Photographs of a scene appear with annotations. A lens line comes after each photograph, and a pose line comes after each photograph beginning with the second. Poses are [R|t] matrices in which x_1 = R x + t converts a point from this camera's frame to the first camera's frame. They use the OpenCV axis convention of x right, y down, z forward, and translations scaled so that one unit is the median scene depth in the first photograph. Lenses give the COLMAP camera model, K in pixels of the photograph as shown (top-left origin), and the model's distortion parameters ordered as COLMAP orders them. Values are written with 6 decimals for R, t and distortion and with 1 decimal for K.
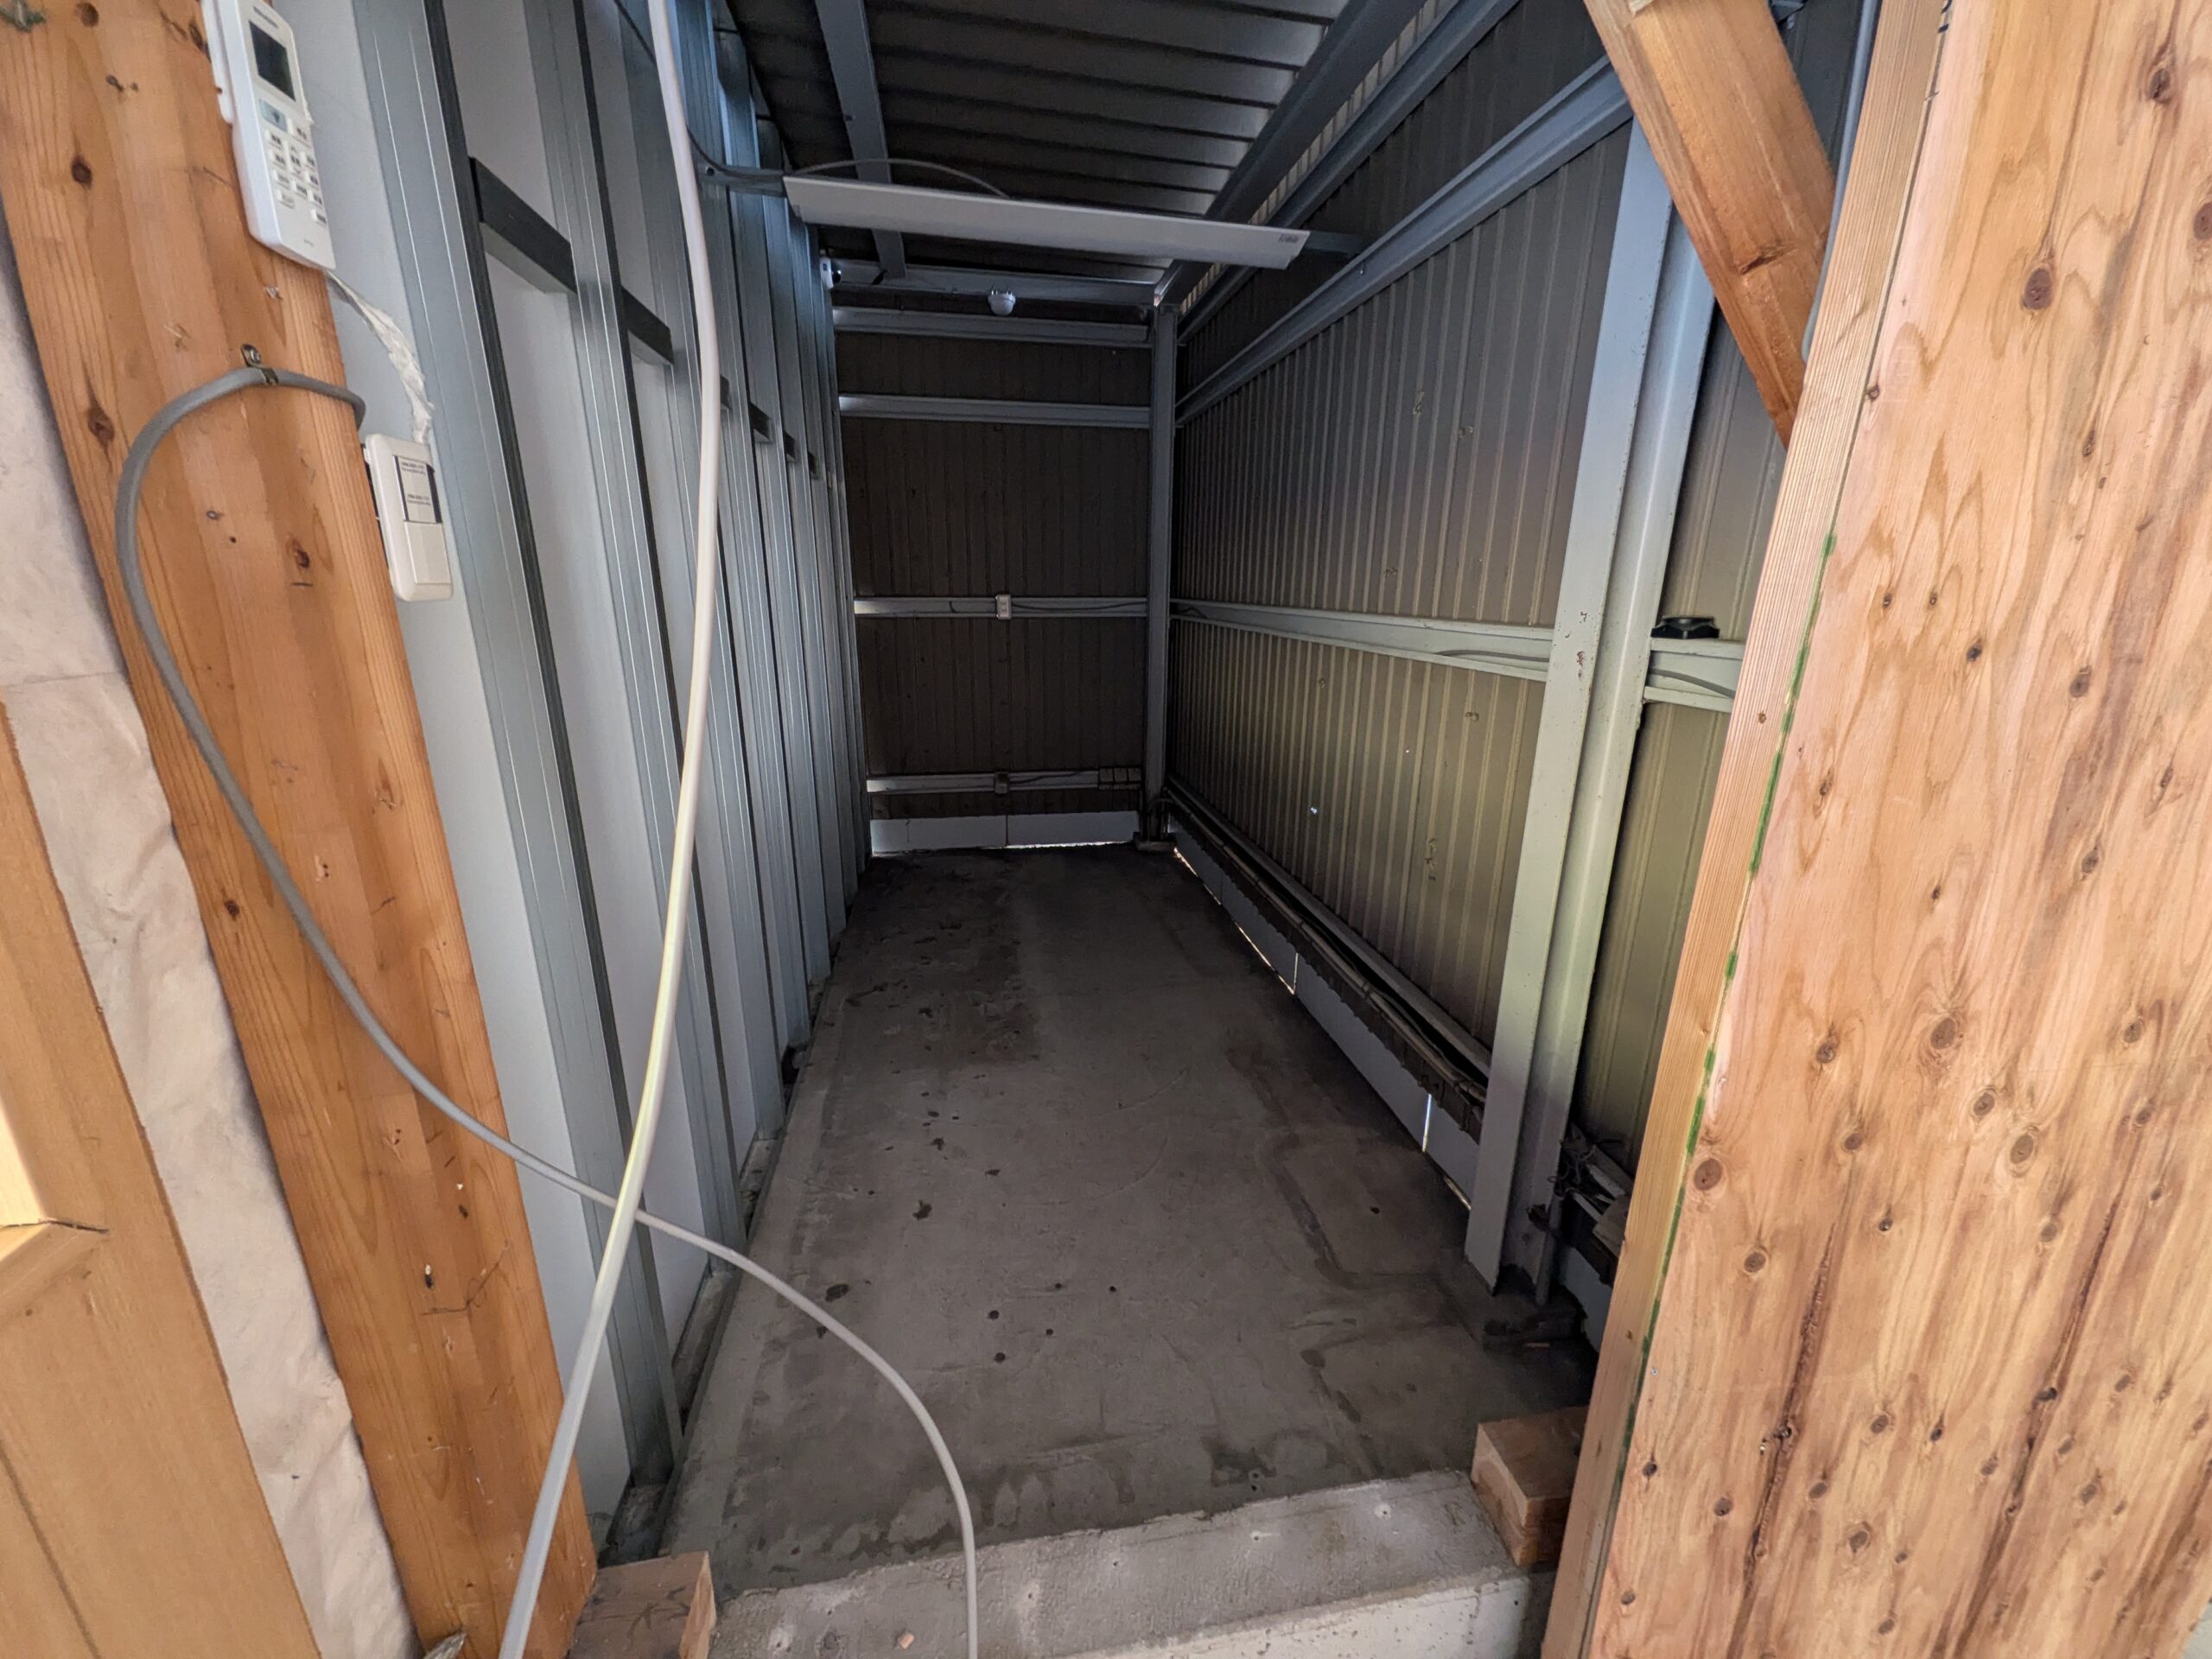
lens RADIAL K [[868.9, 0, 1107.9], [0, 868.9, 833.1], [0, 0, 1]] dist [0.009757, -0.000127]
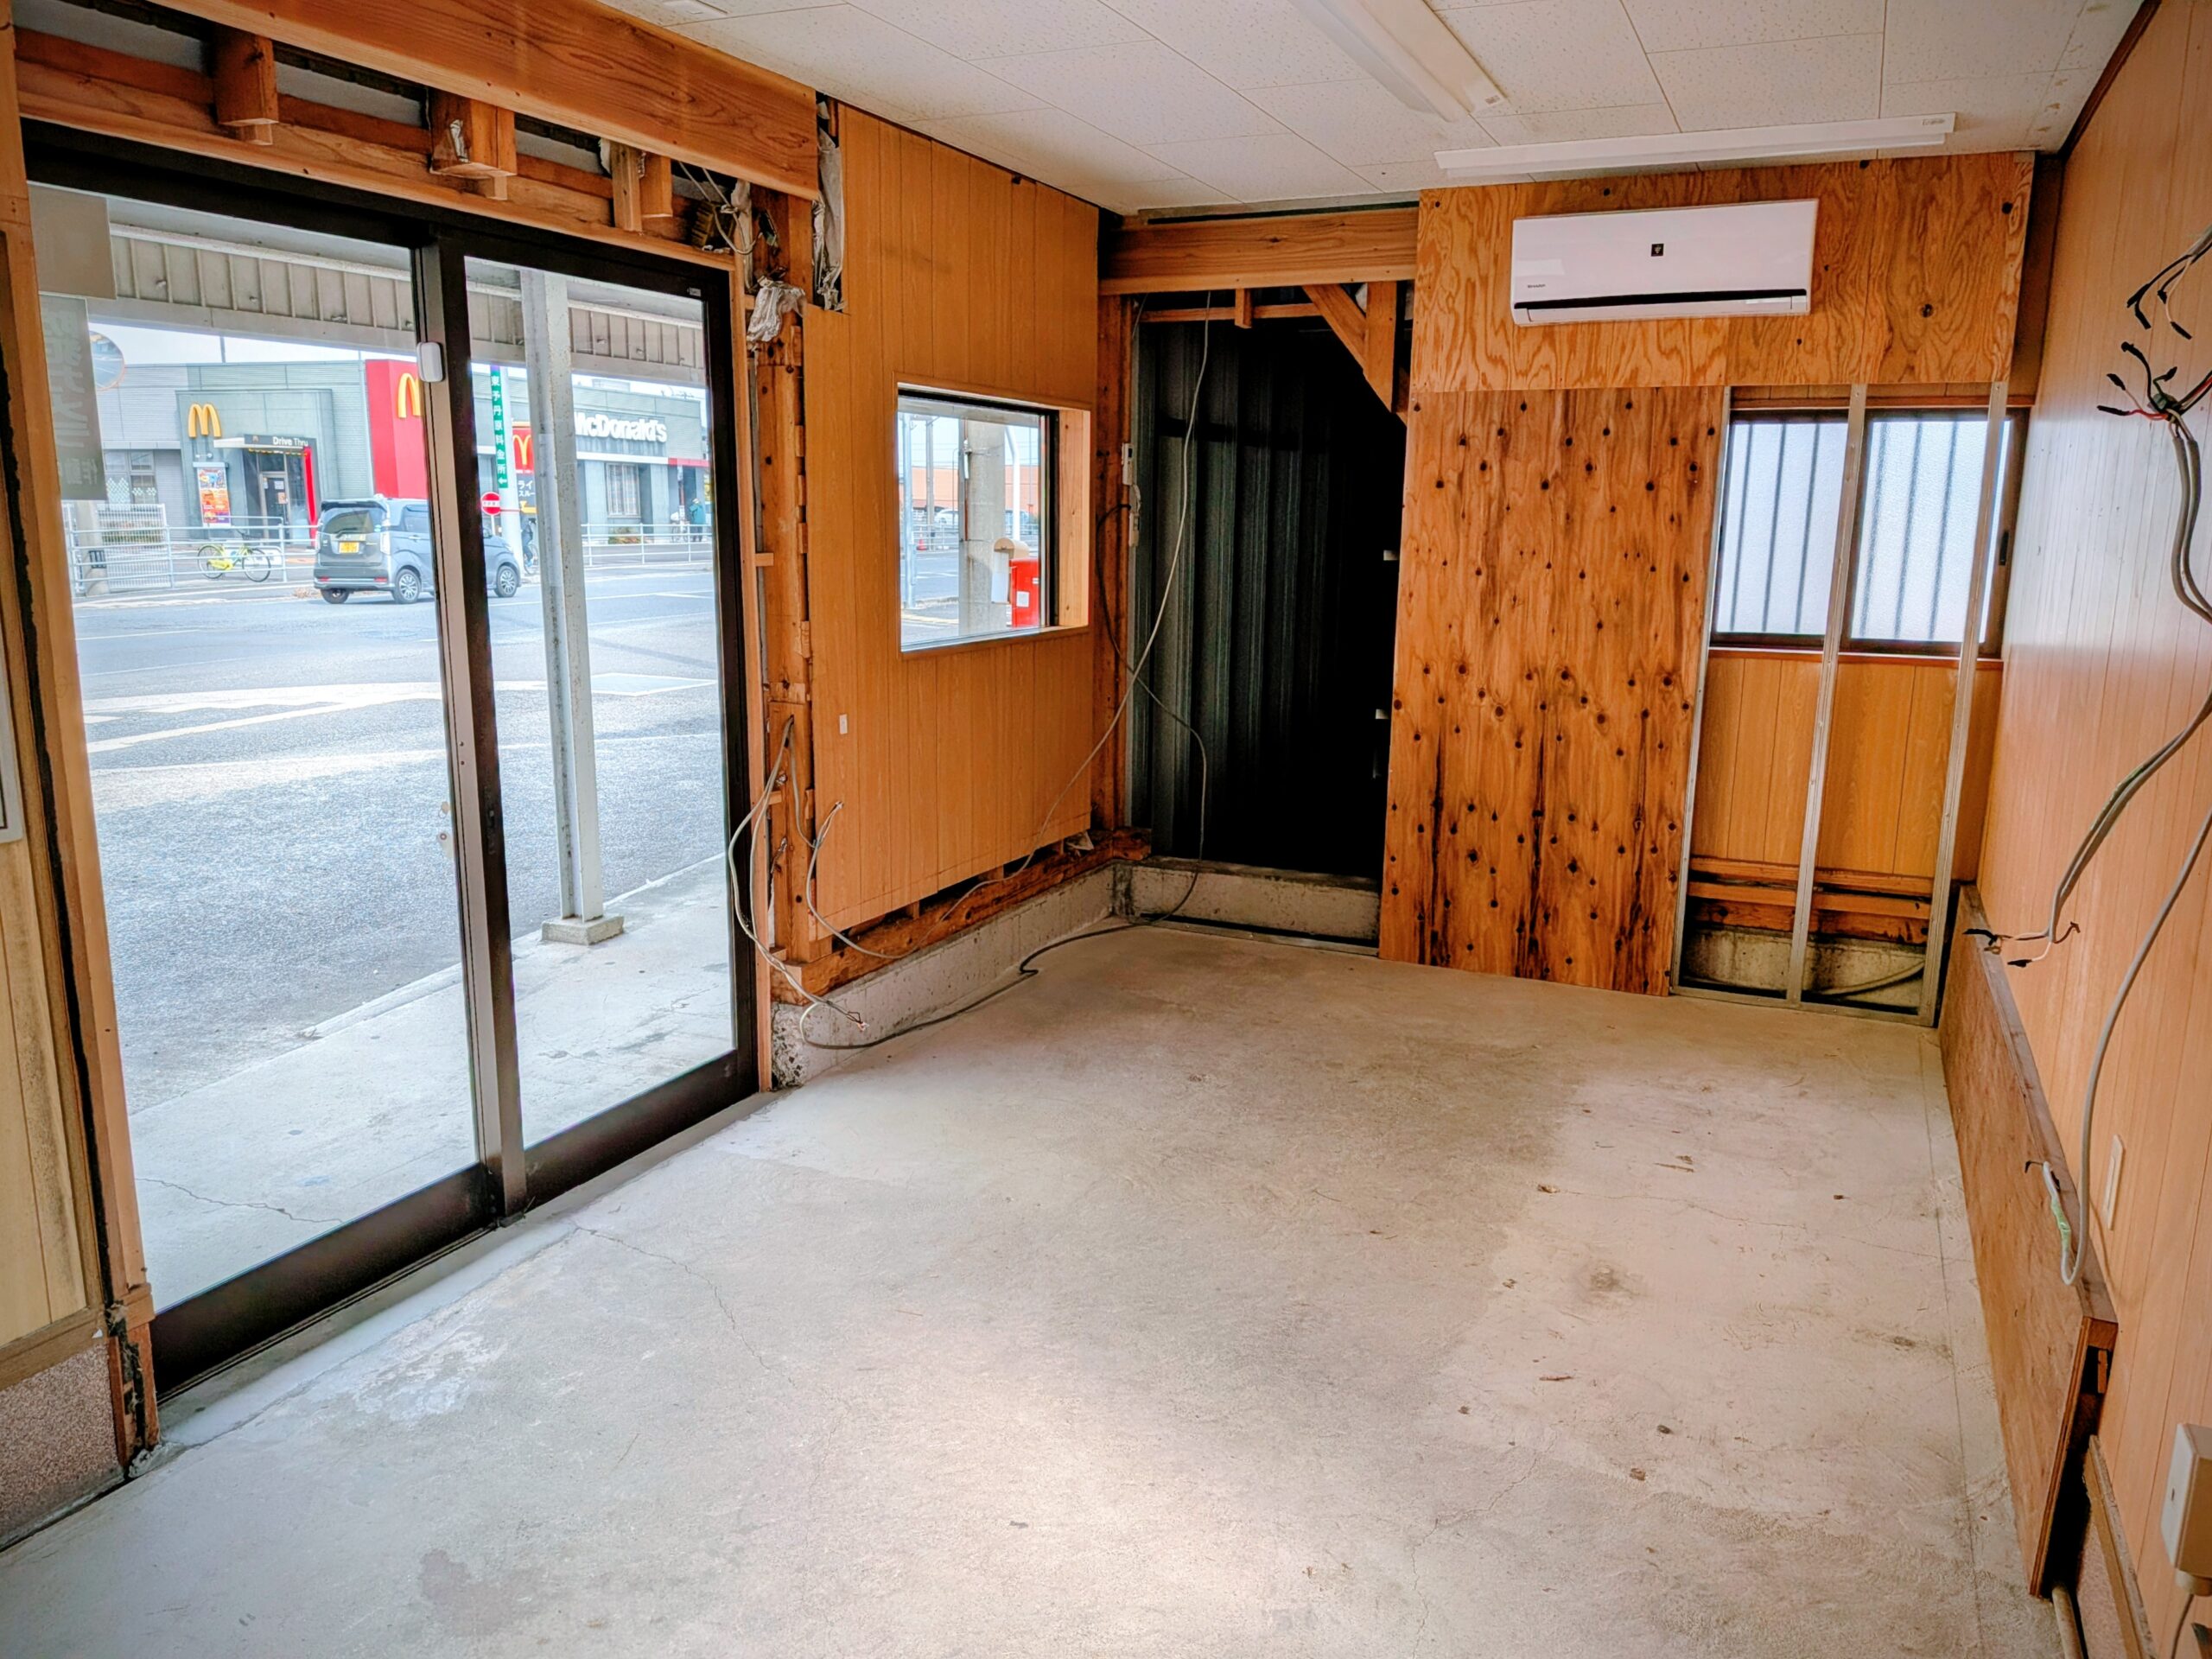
lens RADIAL K [[1603.1, 0, 1104.6], [0, 1603.1, 840.7], [0, 0, 1]] dist [0.099457, -0.169592]
pose [[0.826213, 0.113945, -0.551715, 3.309641], [-0.160283, 0.986403, -0.036309, 1.336094], [0.540076, 0.118429, 0.833242, -4.993755]]
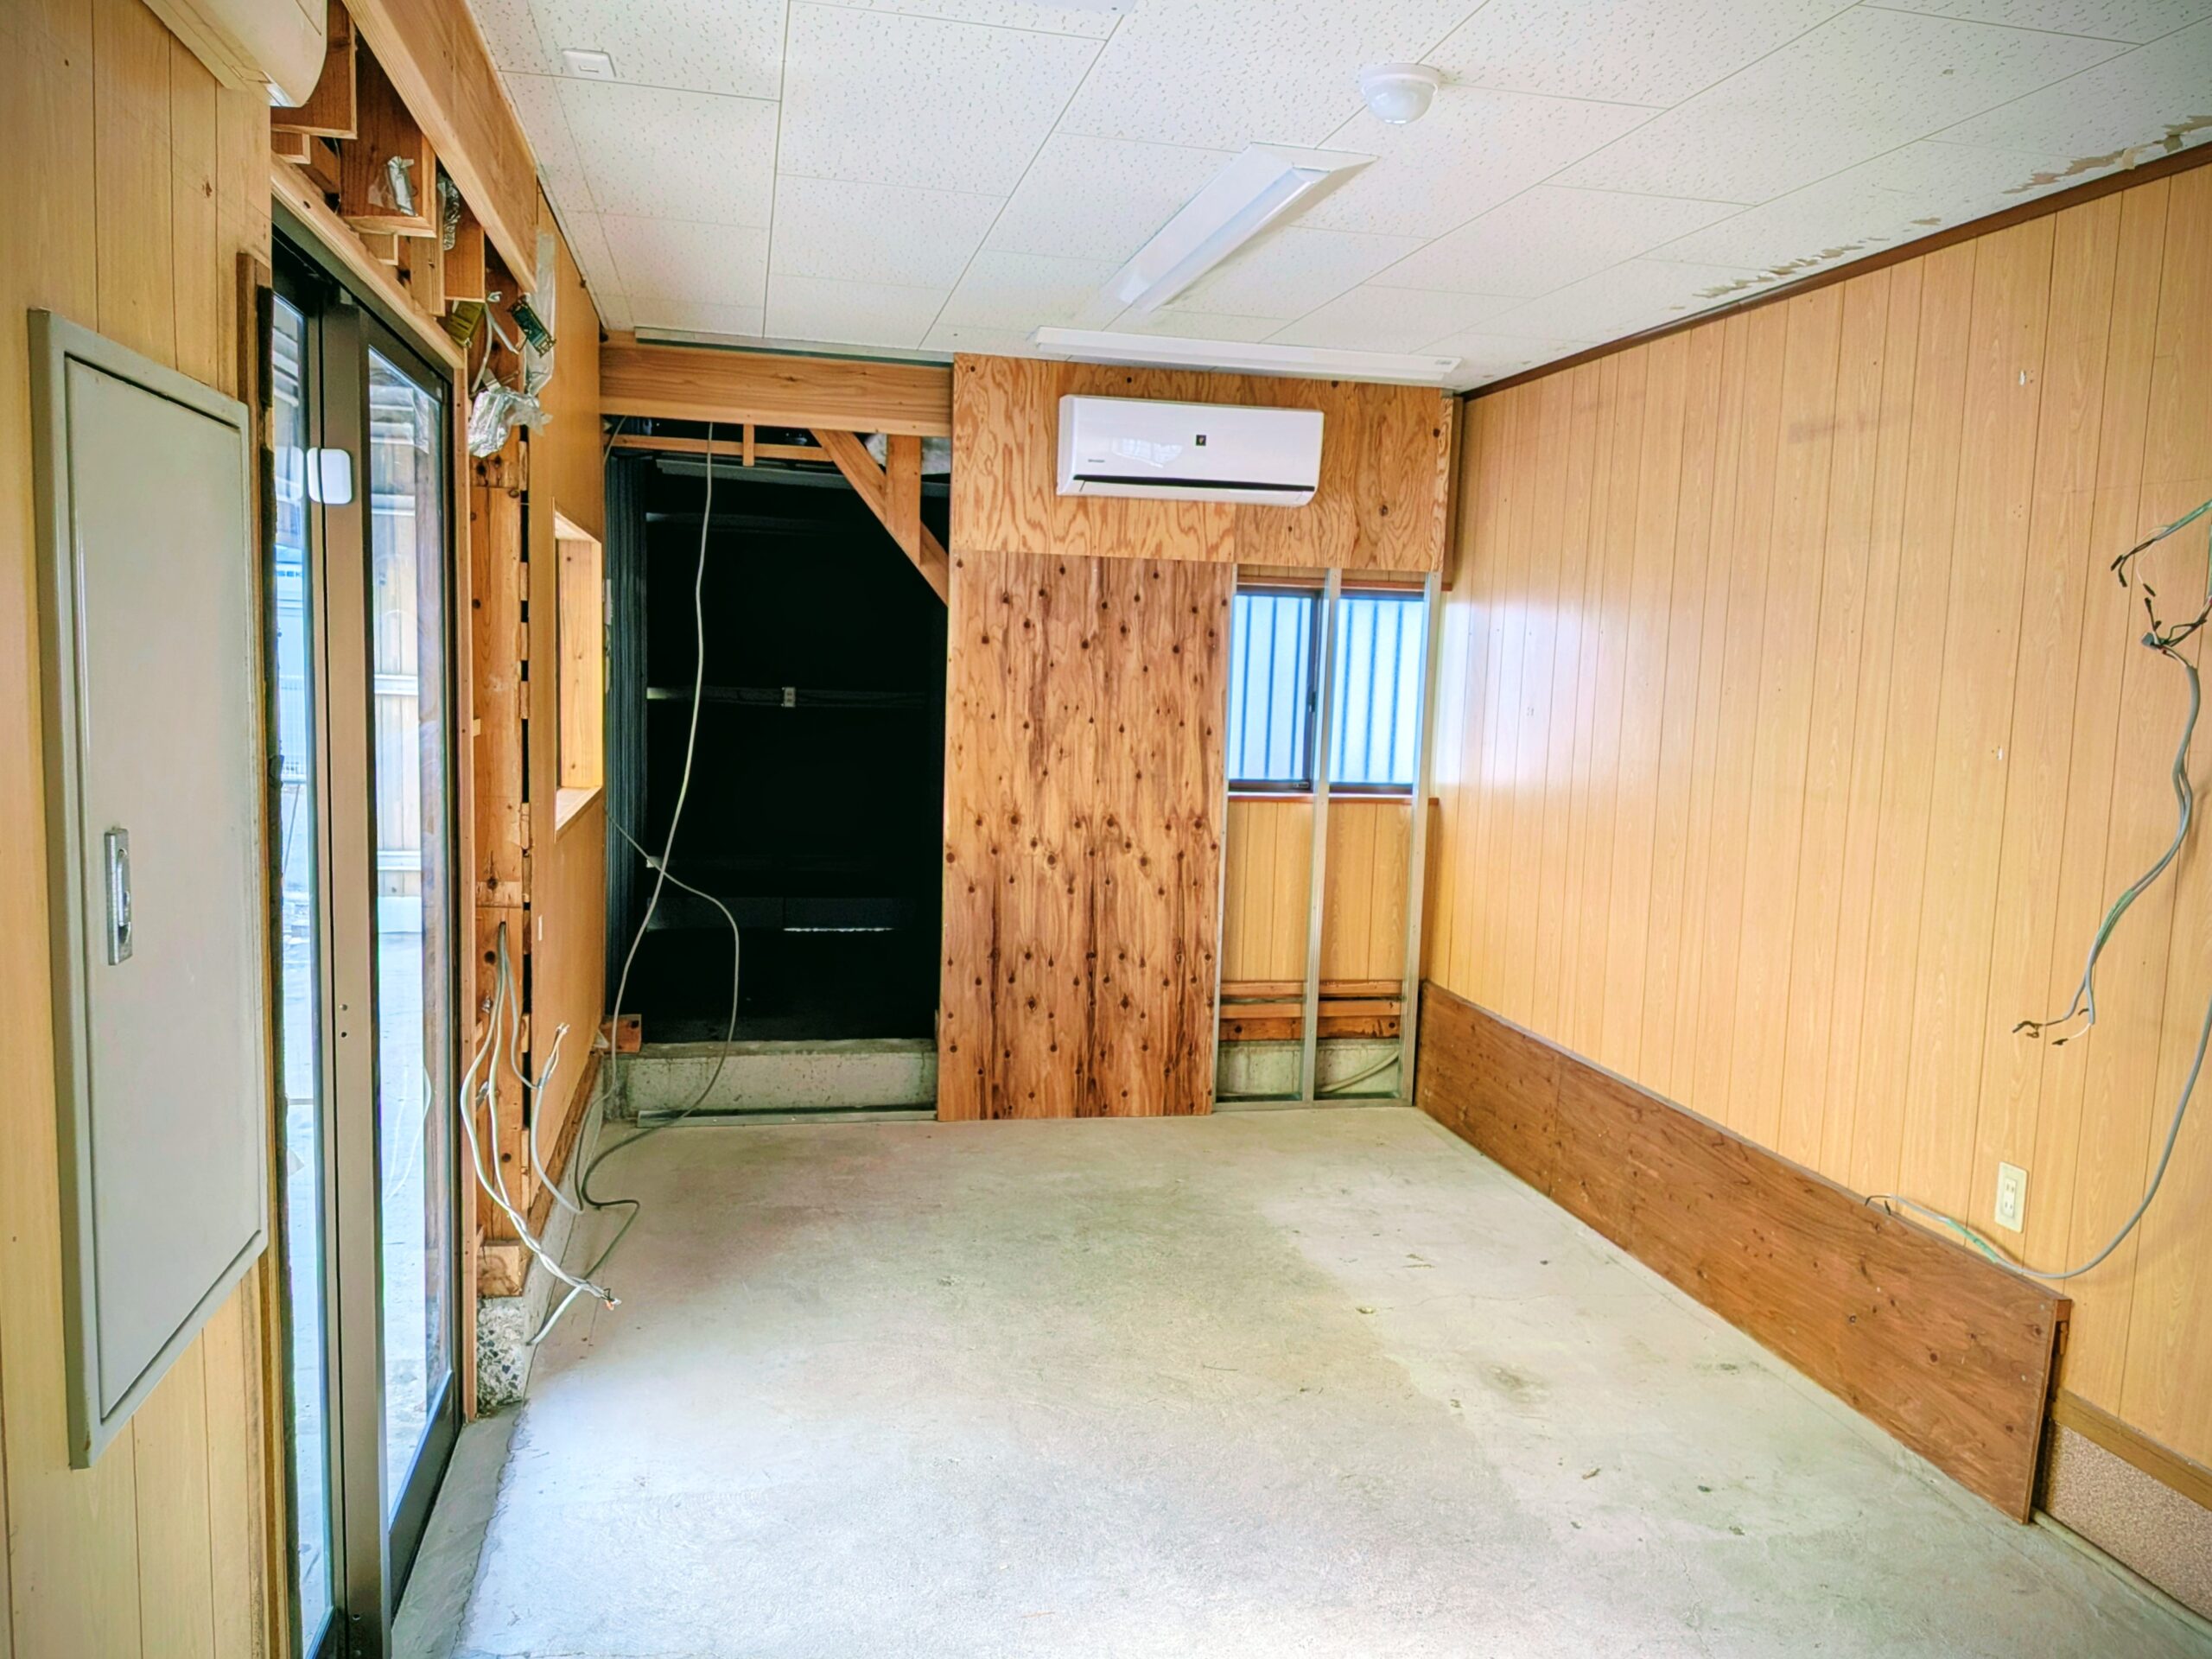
lens RADIAL K [[1653.9, 0, 1109.9], [0, 1653.9, 839.2], [0, 0, 1]] dist [0.145197, -0.299832]
pose [[0.998518, 0.019018, 0.051001, 0.950046], [-0.010107, 0.985460, -0.169604, 1.402747], [-0.053485, 0.168838, 0.984192, -5.522482]]
